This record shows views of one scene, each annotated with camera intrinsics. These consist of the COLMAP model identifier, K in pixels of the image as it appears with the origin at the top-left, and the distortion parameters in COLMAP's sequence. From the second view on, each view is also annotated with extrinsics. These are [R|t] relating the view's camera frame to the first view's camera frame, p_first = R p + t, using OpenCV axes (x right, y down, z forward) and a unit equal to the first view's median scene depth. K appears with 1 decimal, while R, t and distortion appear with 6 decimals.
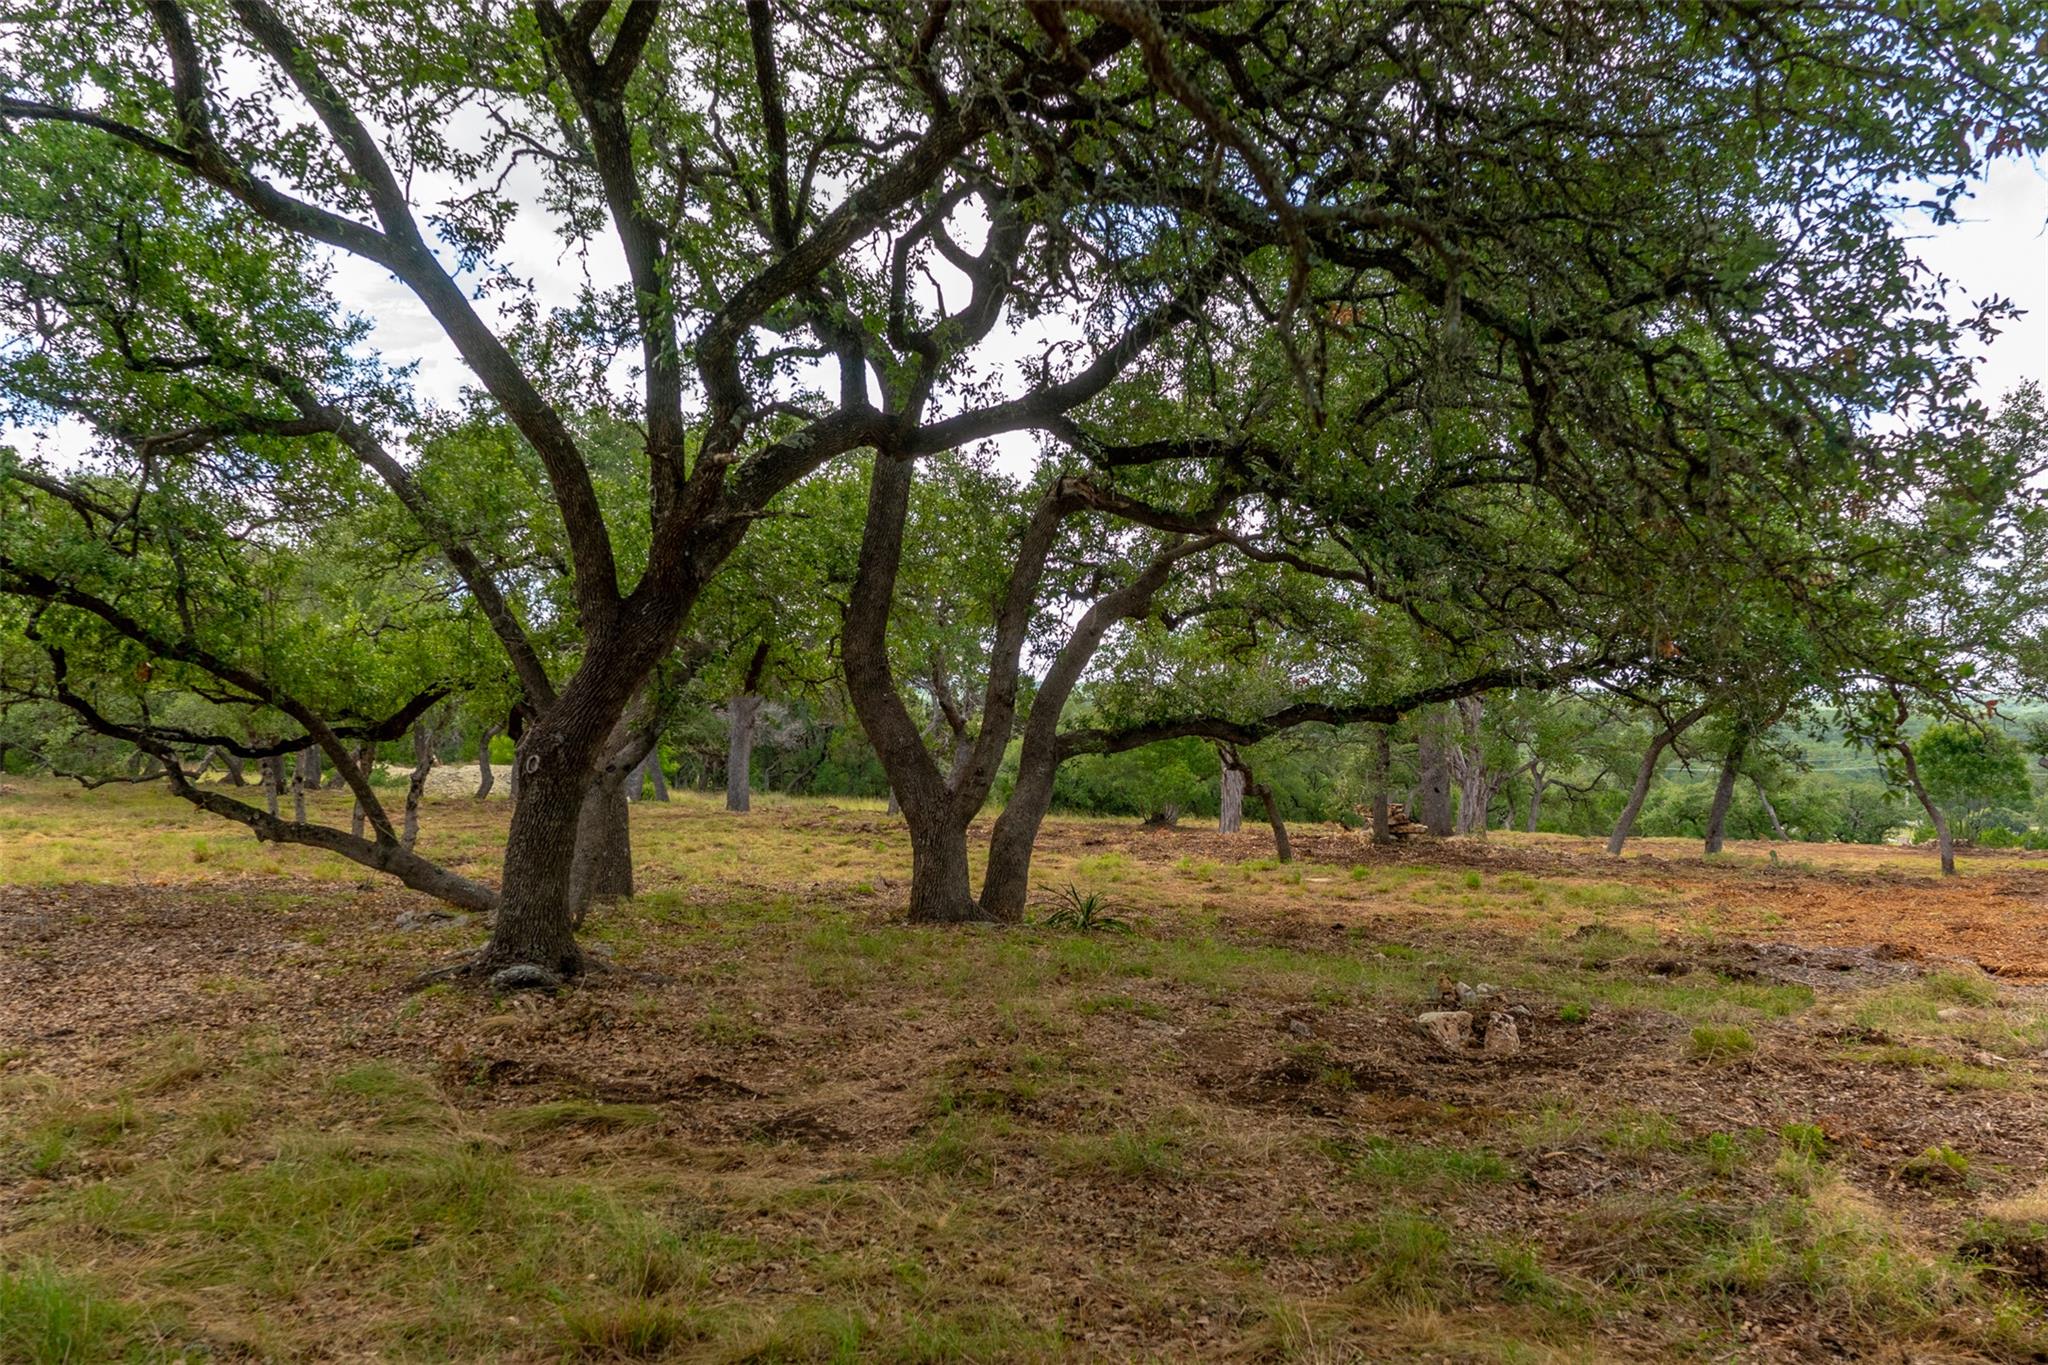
lens RADIAL K [[1583.1, 0, 1024.0], [0, 1583.1, 682.5], [0, 0, 1]] dist [0.001106, -0.000799]
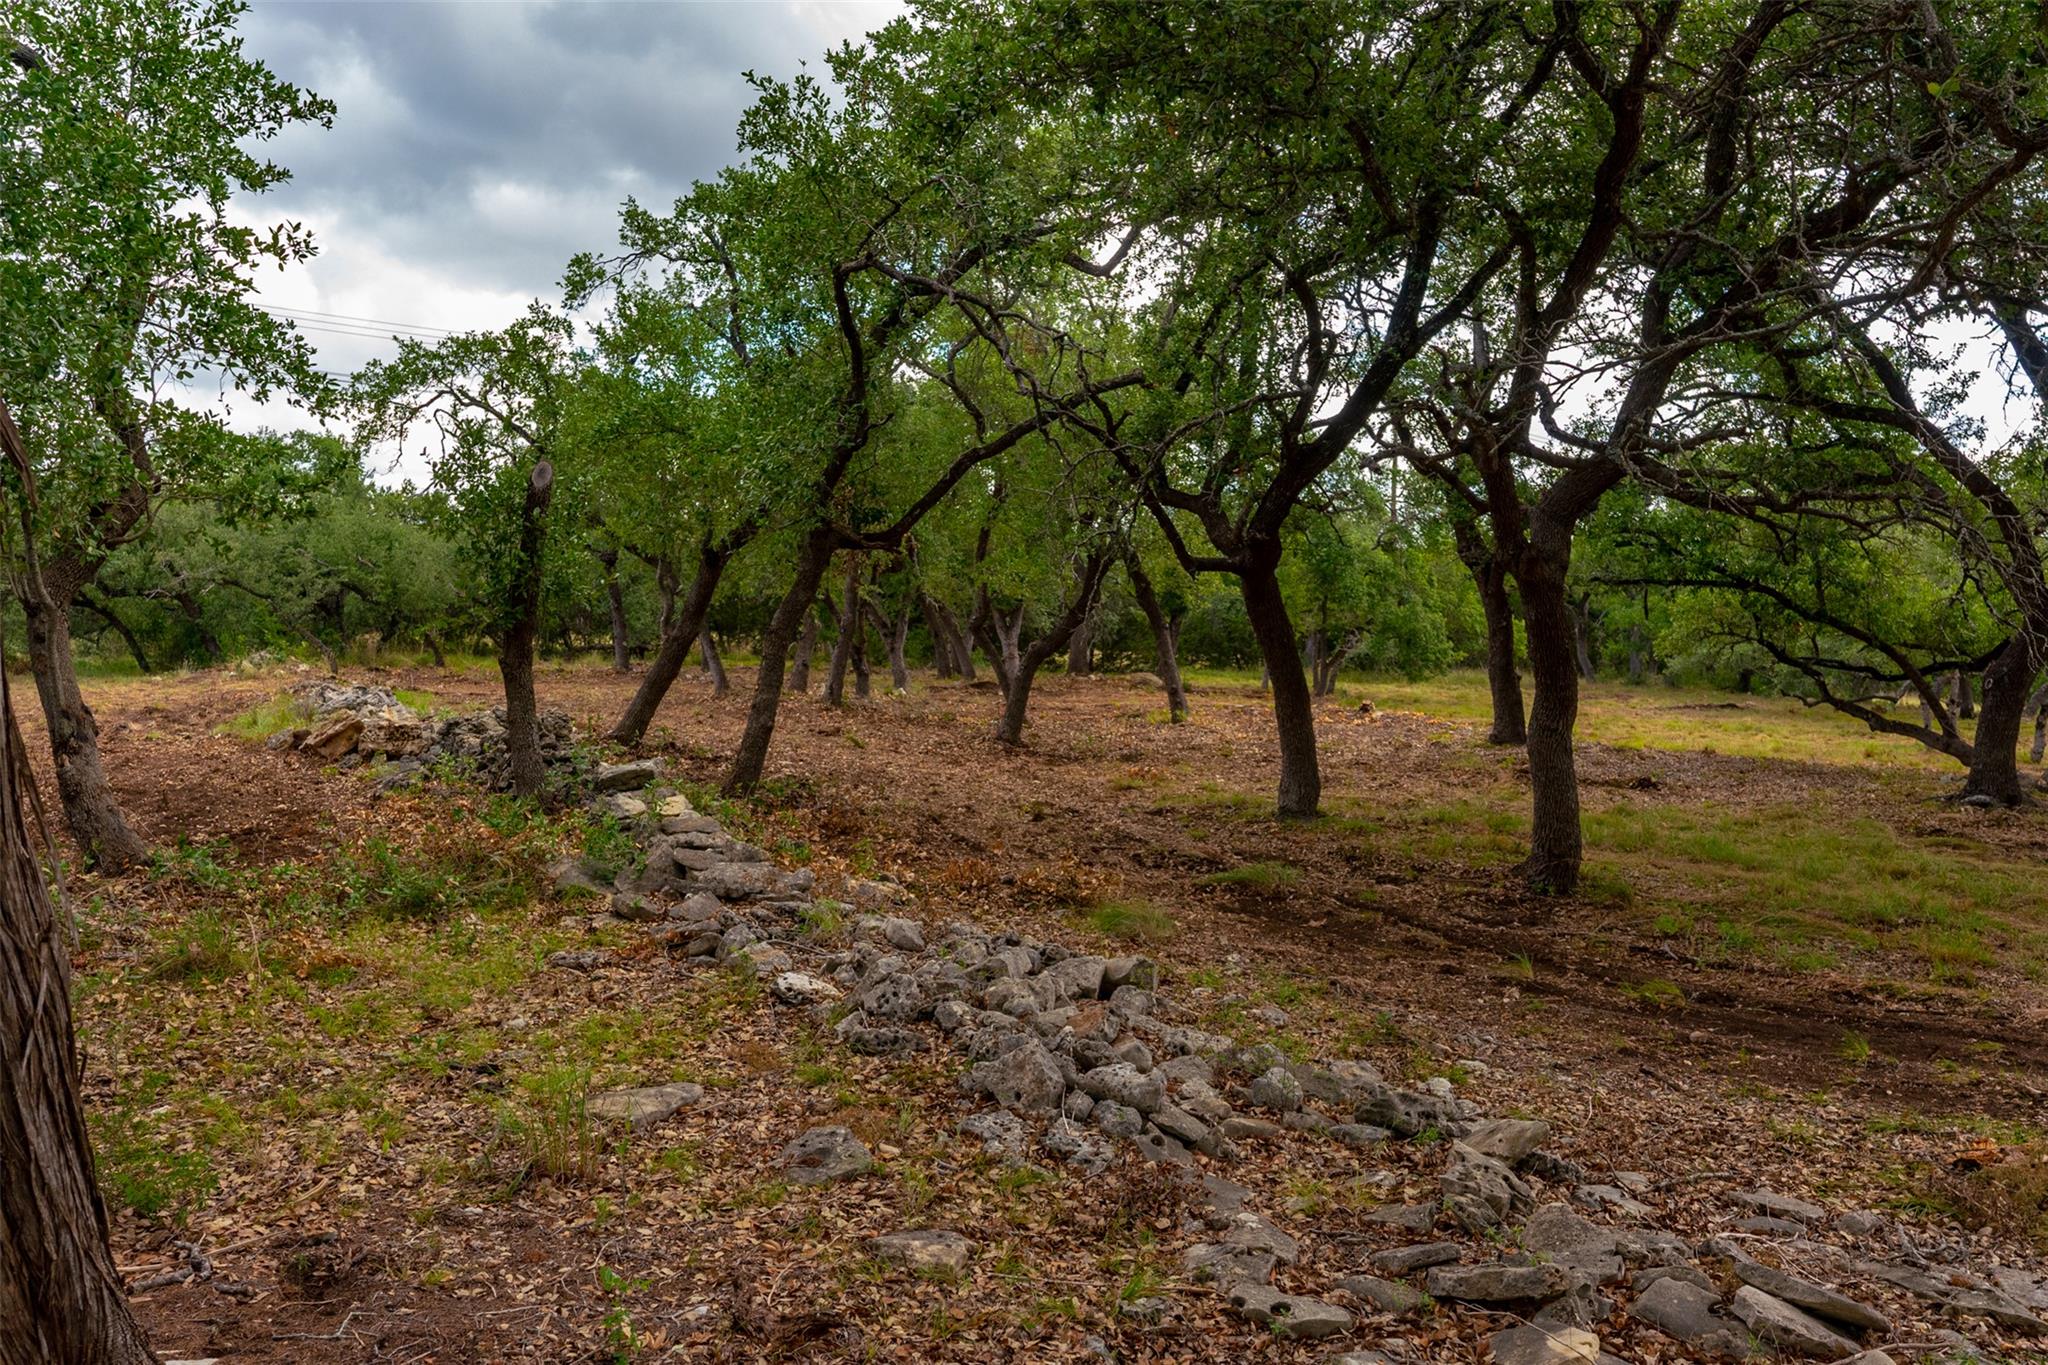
lens RADIAL K [[1583.1, 0, 1024.0], [0, 1583.1, 682.5], [0, 0, 1]] dist [0.001106, -0.000799]
pose [[0.533274, 0.028106, -0.845476, 0.496921], [0.008291, 0.999226, 0.038447, -0.021488], [0.845902, -0.027513, 0.532628, -0.697733]]
